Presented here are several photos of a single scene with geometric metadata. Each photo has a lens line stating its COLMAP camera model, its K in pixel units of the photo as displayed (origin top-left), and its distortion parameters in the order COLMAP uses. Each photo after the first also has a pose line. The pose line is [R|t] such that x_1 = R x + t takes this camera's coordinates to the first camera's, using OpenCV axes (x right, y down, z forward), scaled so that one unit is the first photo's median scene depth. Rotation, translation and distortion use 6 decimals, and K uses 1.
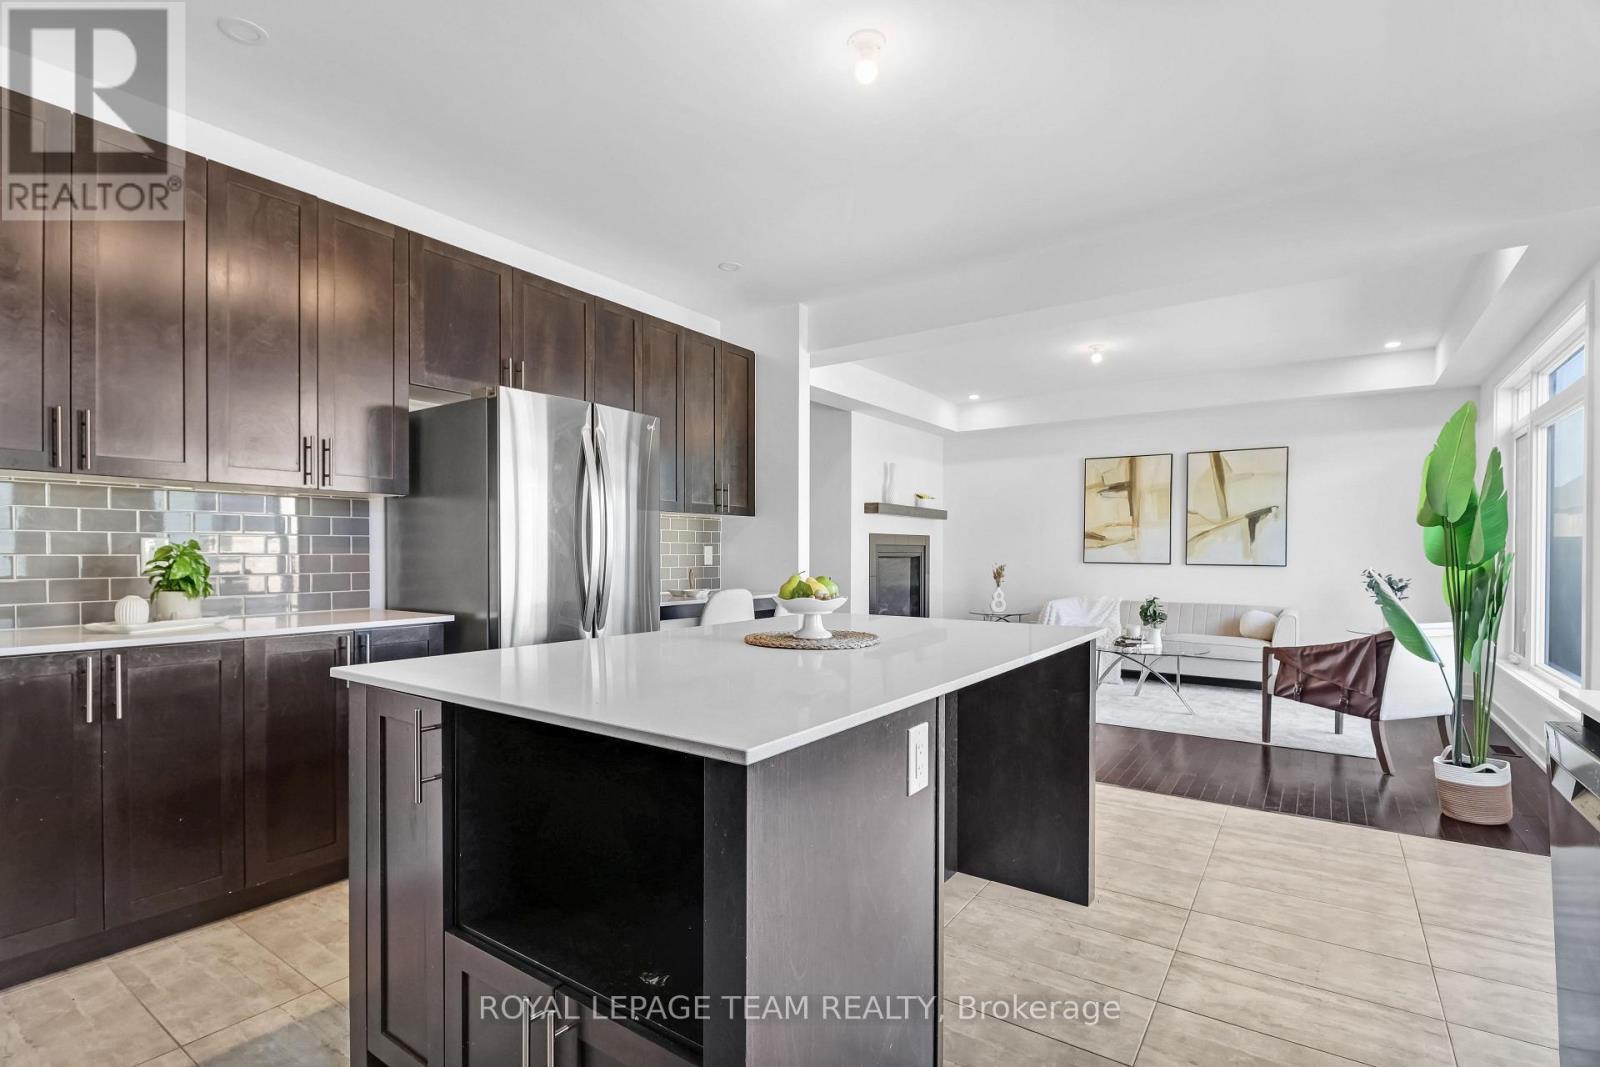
lens RADIAL K [[771.3, 0, 783.5], [0, 771.3, 562.5], [0, 0, 1]] dist [-0.001010, -0.000543]
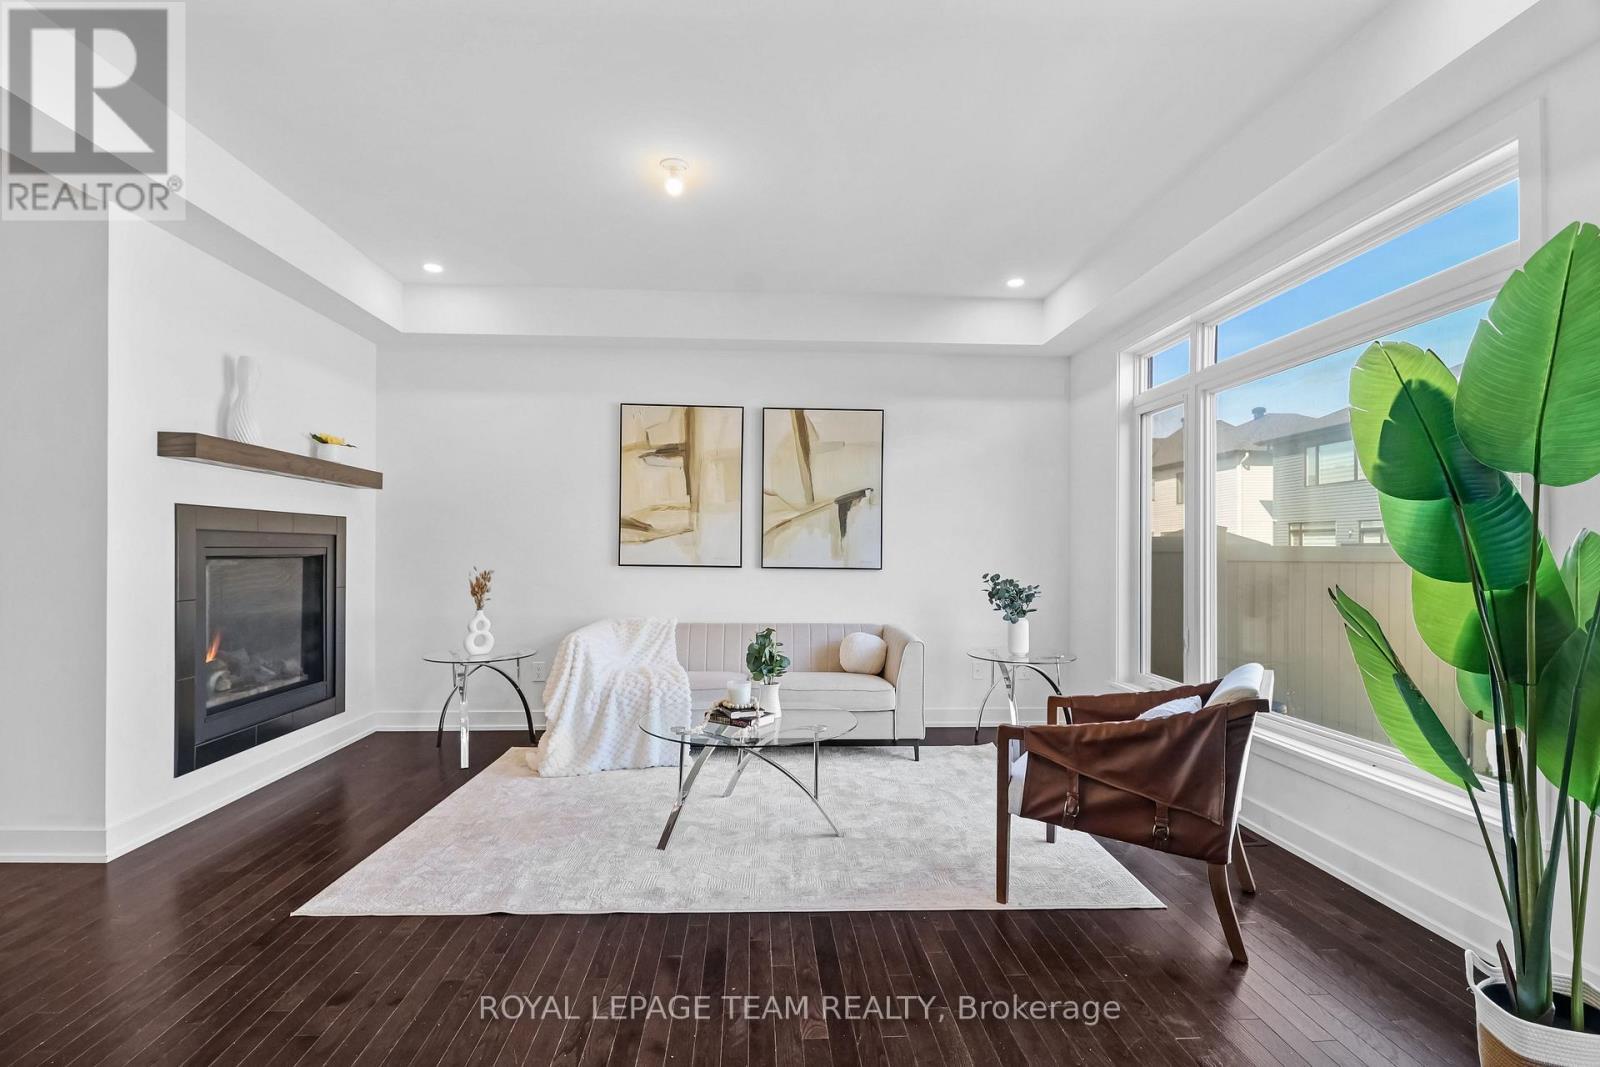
lens RADIAL K [[757.6, 0, 796.3], [0, 757.6, 545.5], [0, 0, 1]] dist [0.001151, -0.000510]
pose [[0.779714, 0.007898, 0.626086, 0.119392], [0.002957, 0.999863, -0.016296, -0.006002], [-0.626129, 0.014558, 0.779583, 0.450548]]
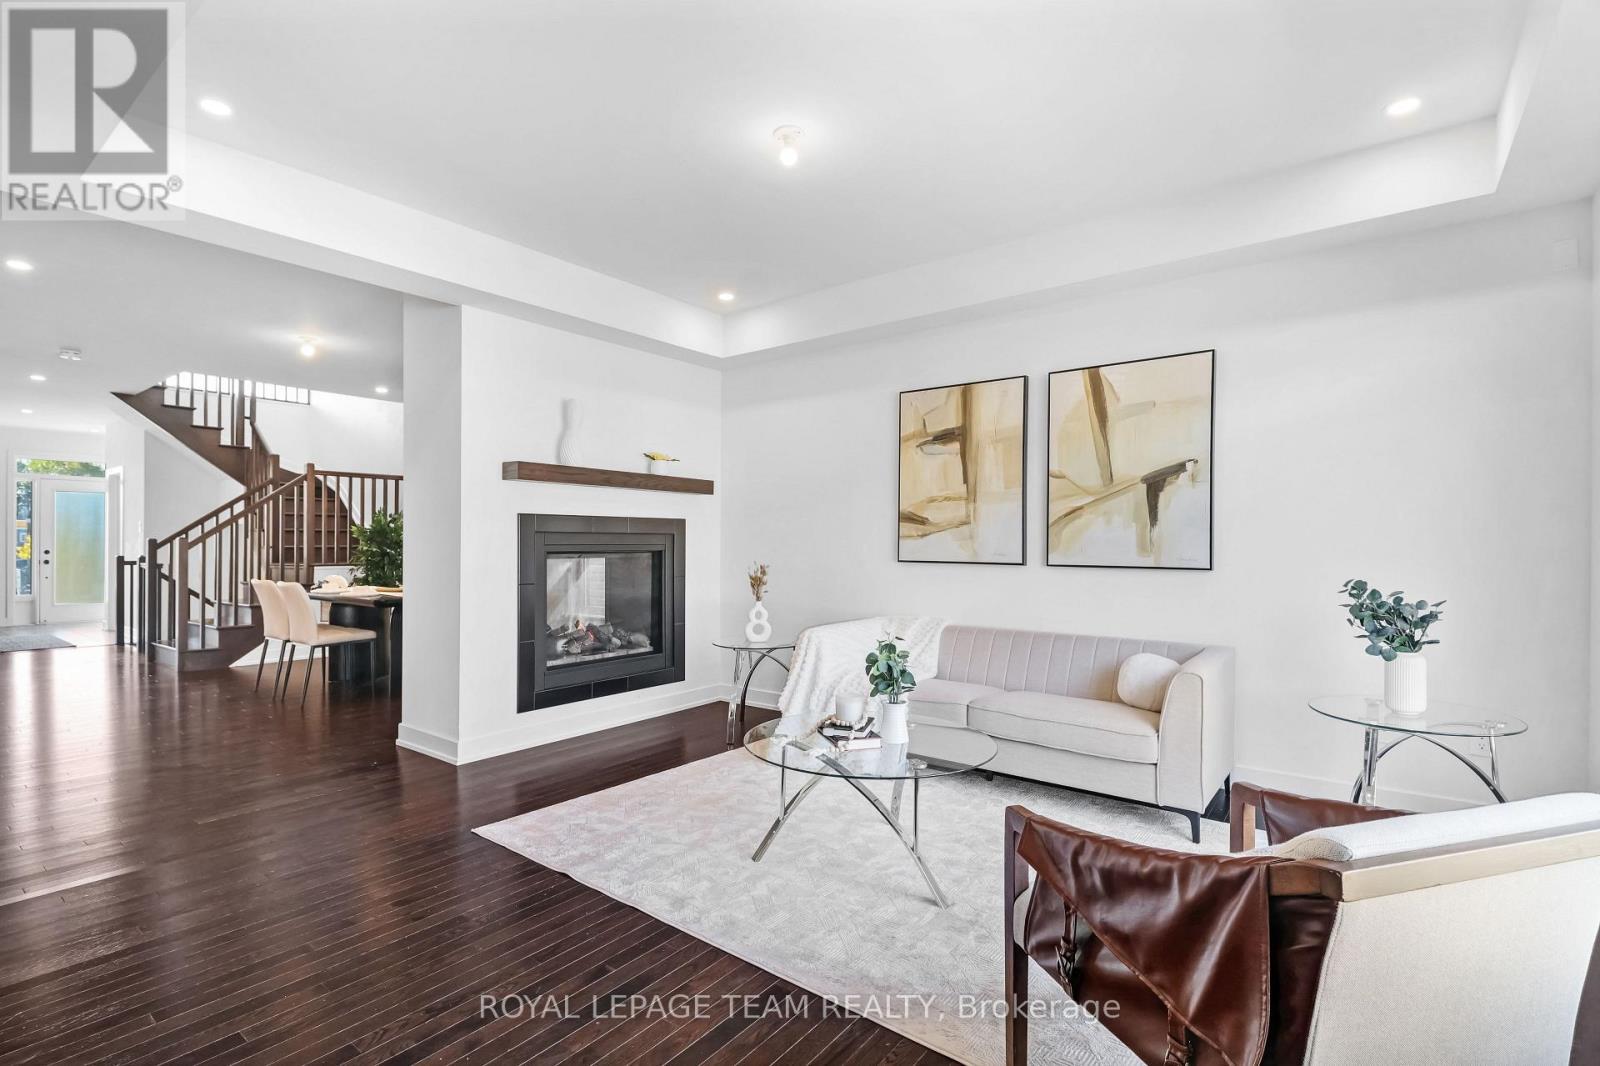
lens RADIAL K [[752.2, 0, 801.3], [0, 752.2, 543.9], [0, 0, 1]] dist [0.009483, -0.000142]
pose [[0.999168, -0.002095, -0.040722, 0.362162], [0.001558, 0.999911, -0.013215, -0.006230], [0.040746, 0.013141, 0.999083, 0.429281]]
